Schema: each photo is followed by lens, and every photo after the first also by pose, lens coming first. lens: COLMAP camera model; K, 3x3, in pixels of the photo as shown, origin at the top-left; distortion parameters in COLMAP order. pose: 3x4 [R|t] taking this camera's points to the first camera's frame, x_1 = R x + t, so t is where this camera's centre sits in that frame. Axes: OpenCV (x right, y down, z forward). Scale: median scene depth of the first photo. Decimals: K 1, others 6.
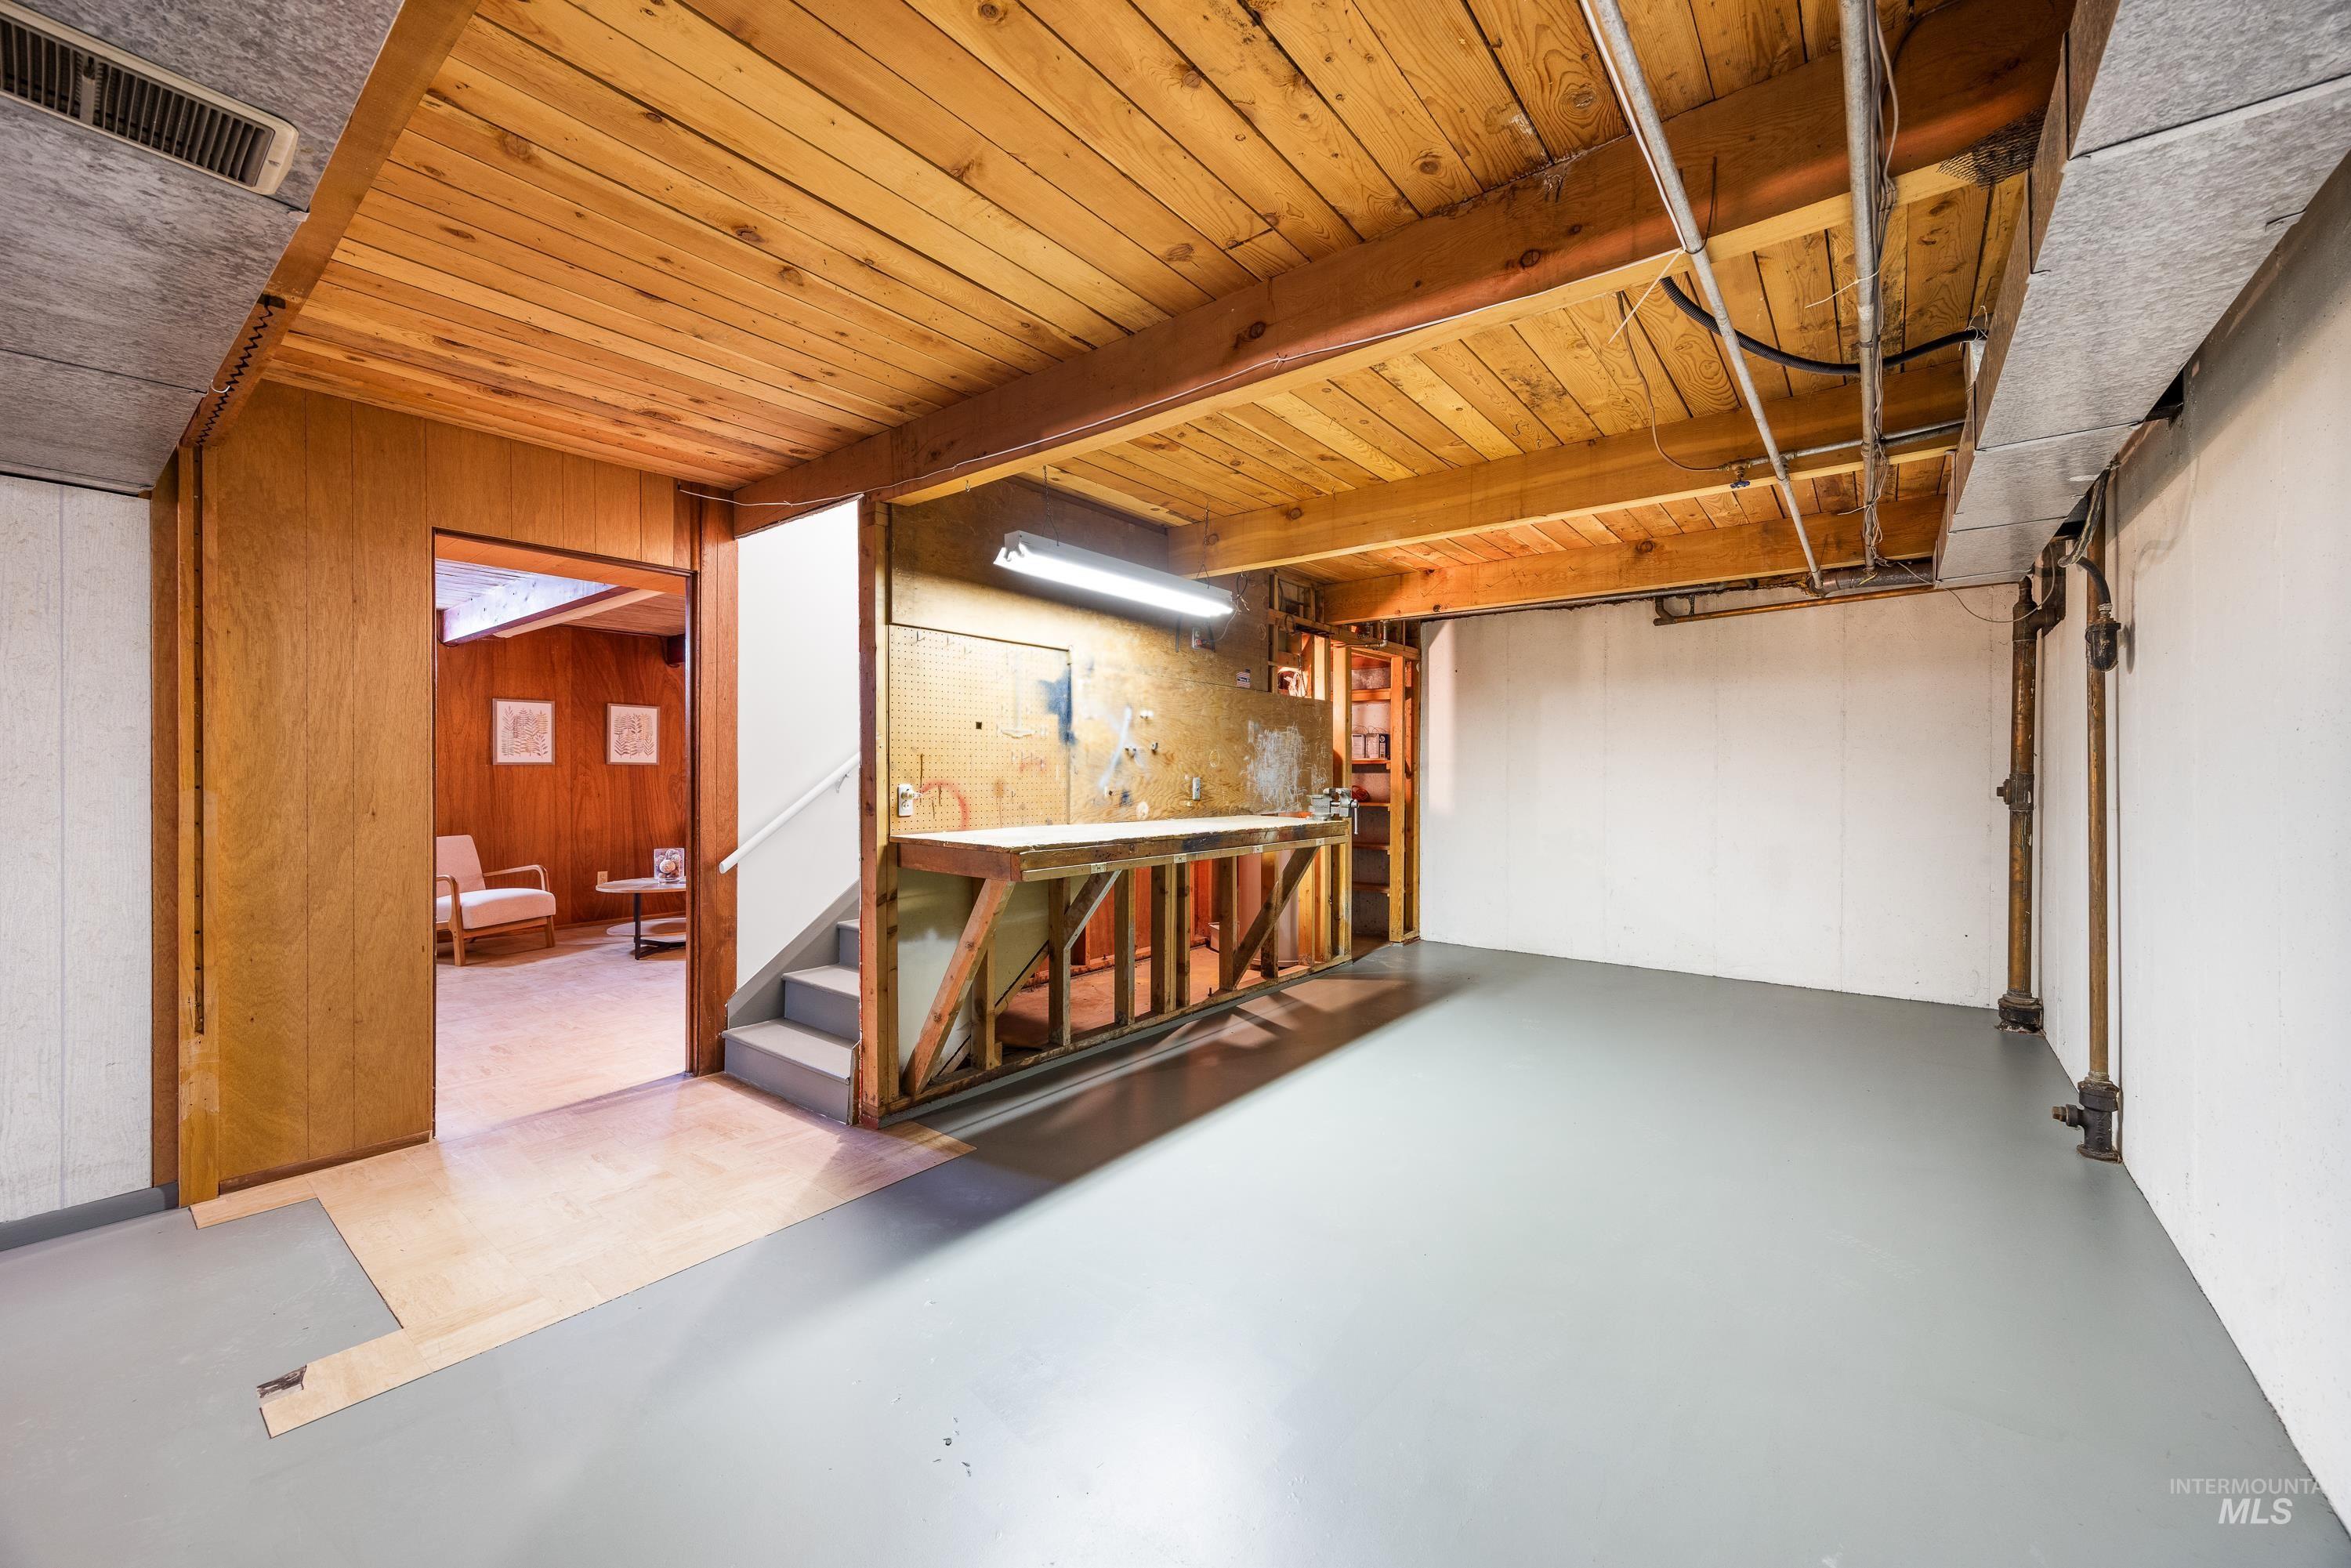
lens RADIAL K [[896.8, 0, 1175.5], [0, 896.8, 784.0], [0, 0, 1]] dist [-0.001077, -0.000206]
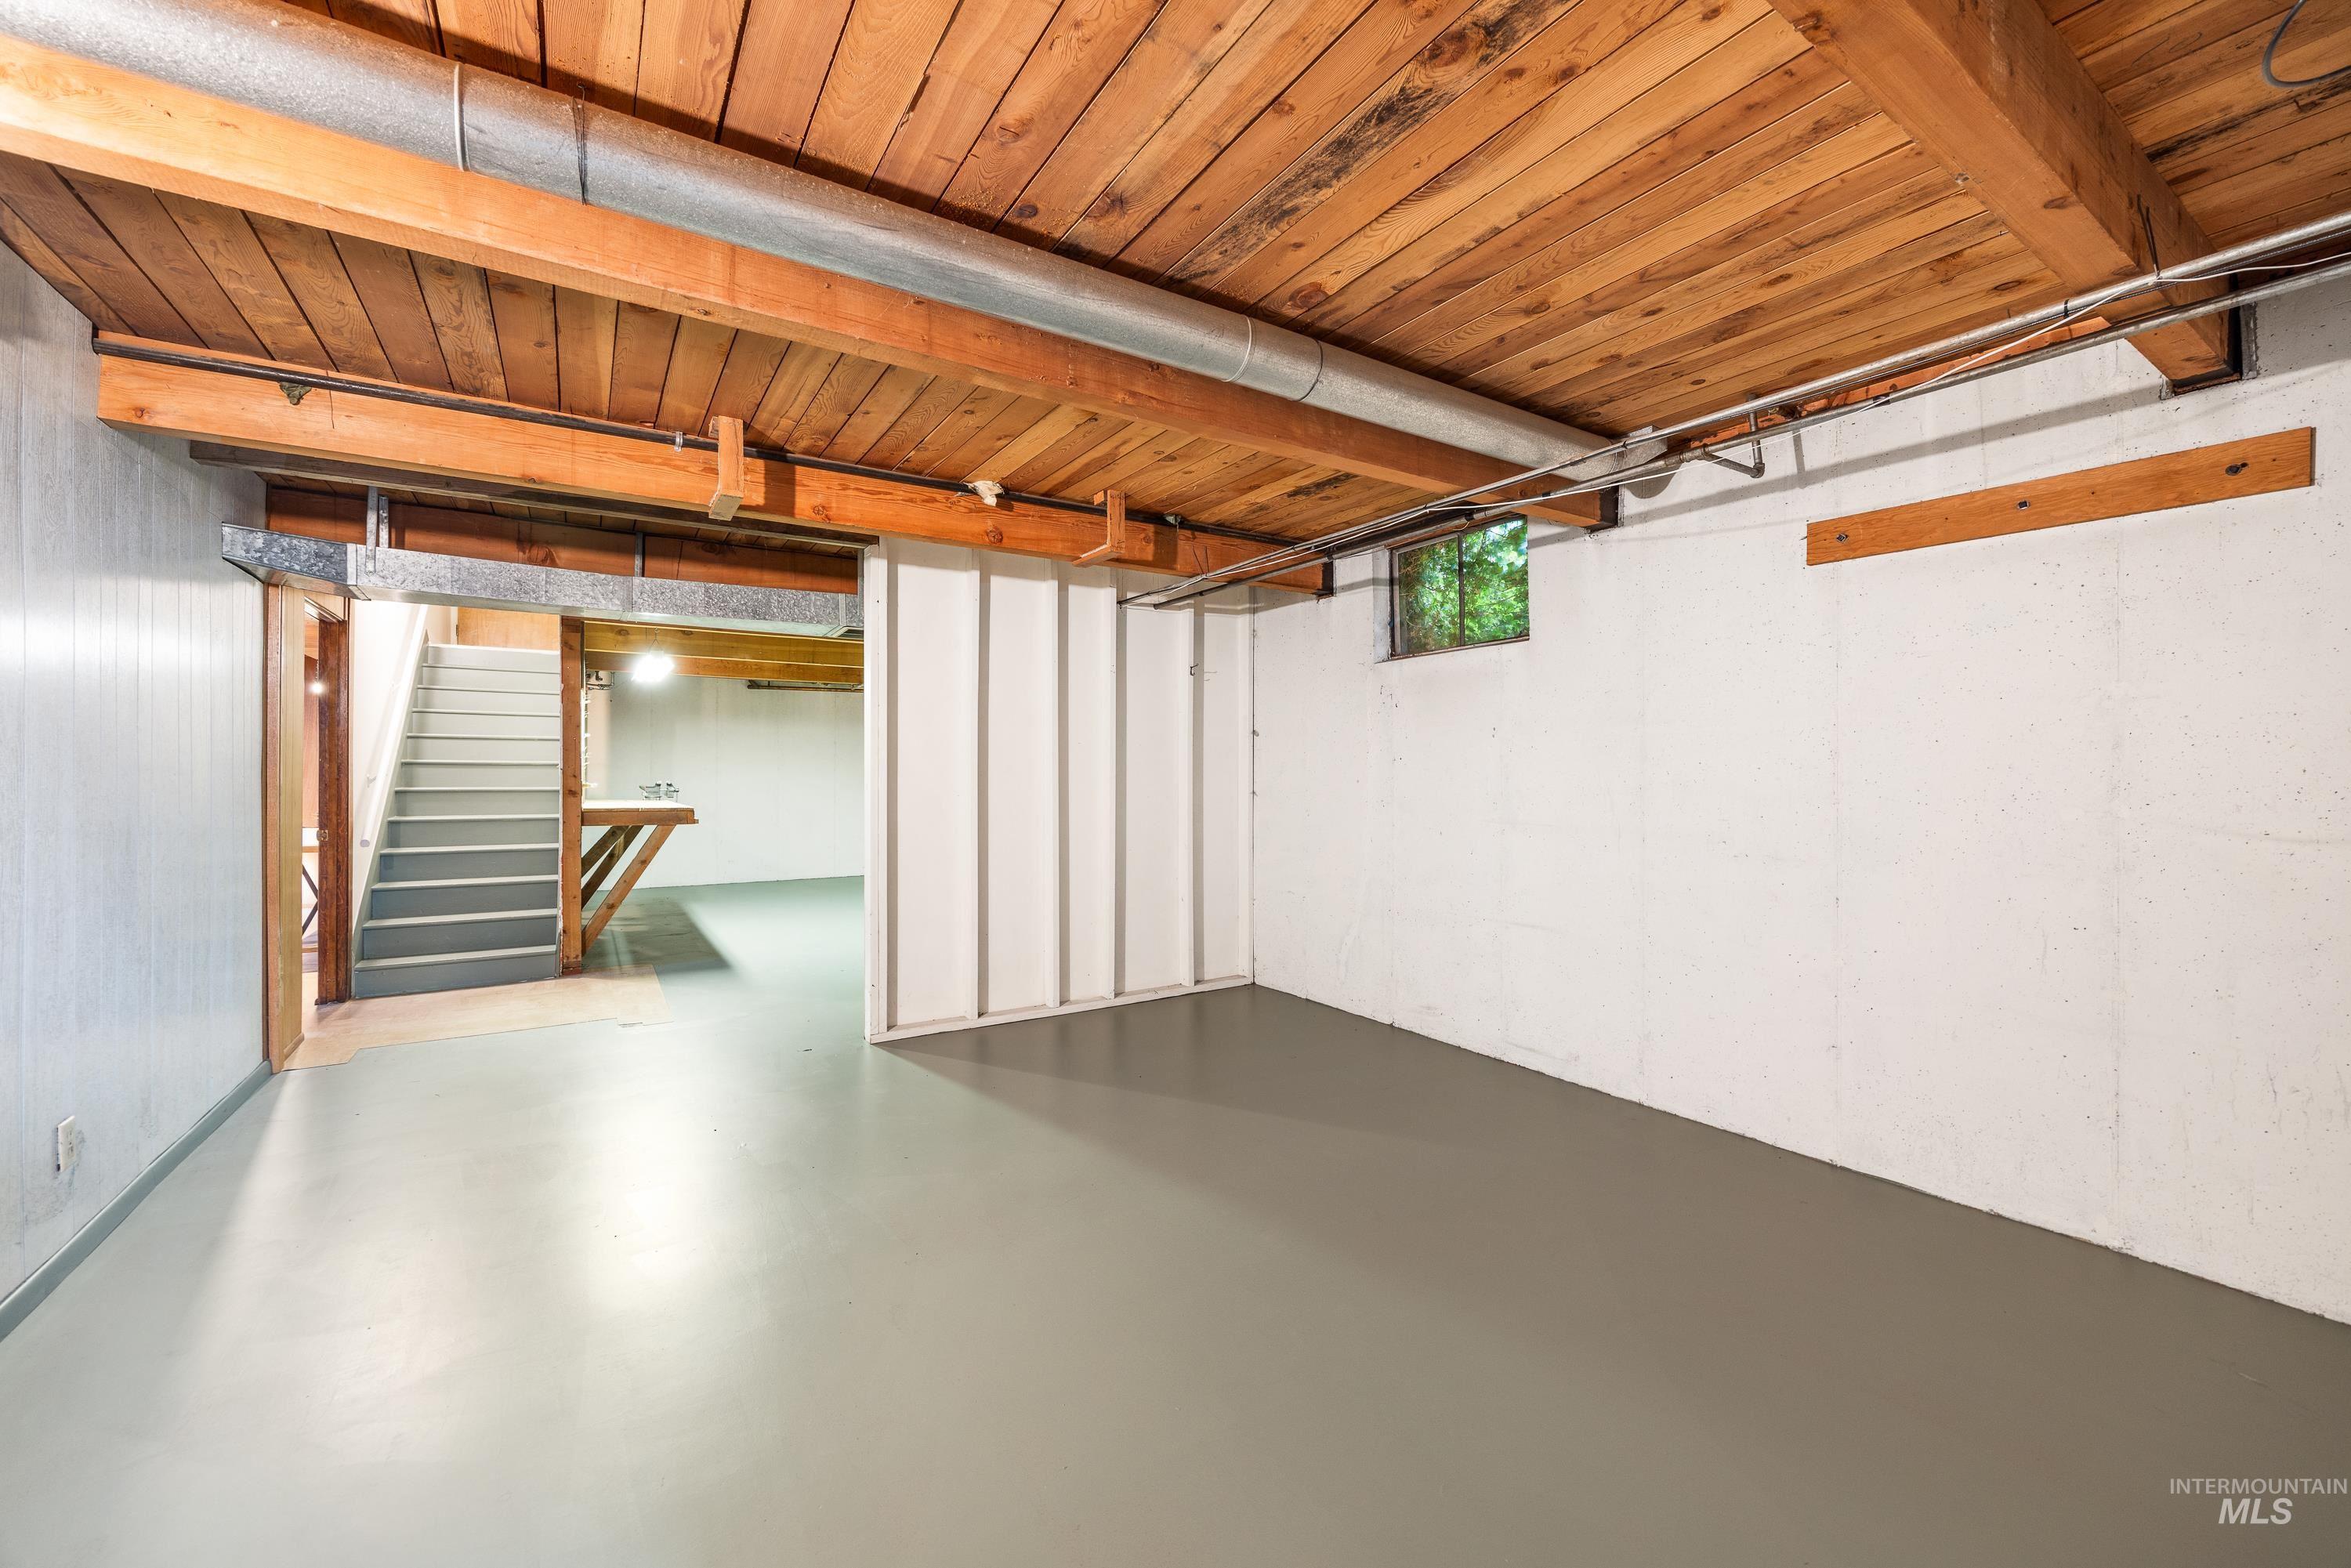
lens RADIAL K [[896.8, 0, 1175.5], [0, 896.8, 784.0], [0, 0, 1]] dist [-0.001077, -0.000206]
pose [[0.308848, -0.012009, 0.951036, -0.945219], [0.005935, 0.999925, 0.010698, 0.000922], [-0.951093, 0.002340, 0.308896, -0.377769]]
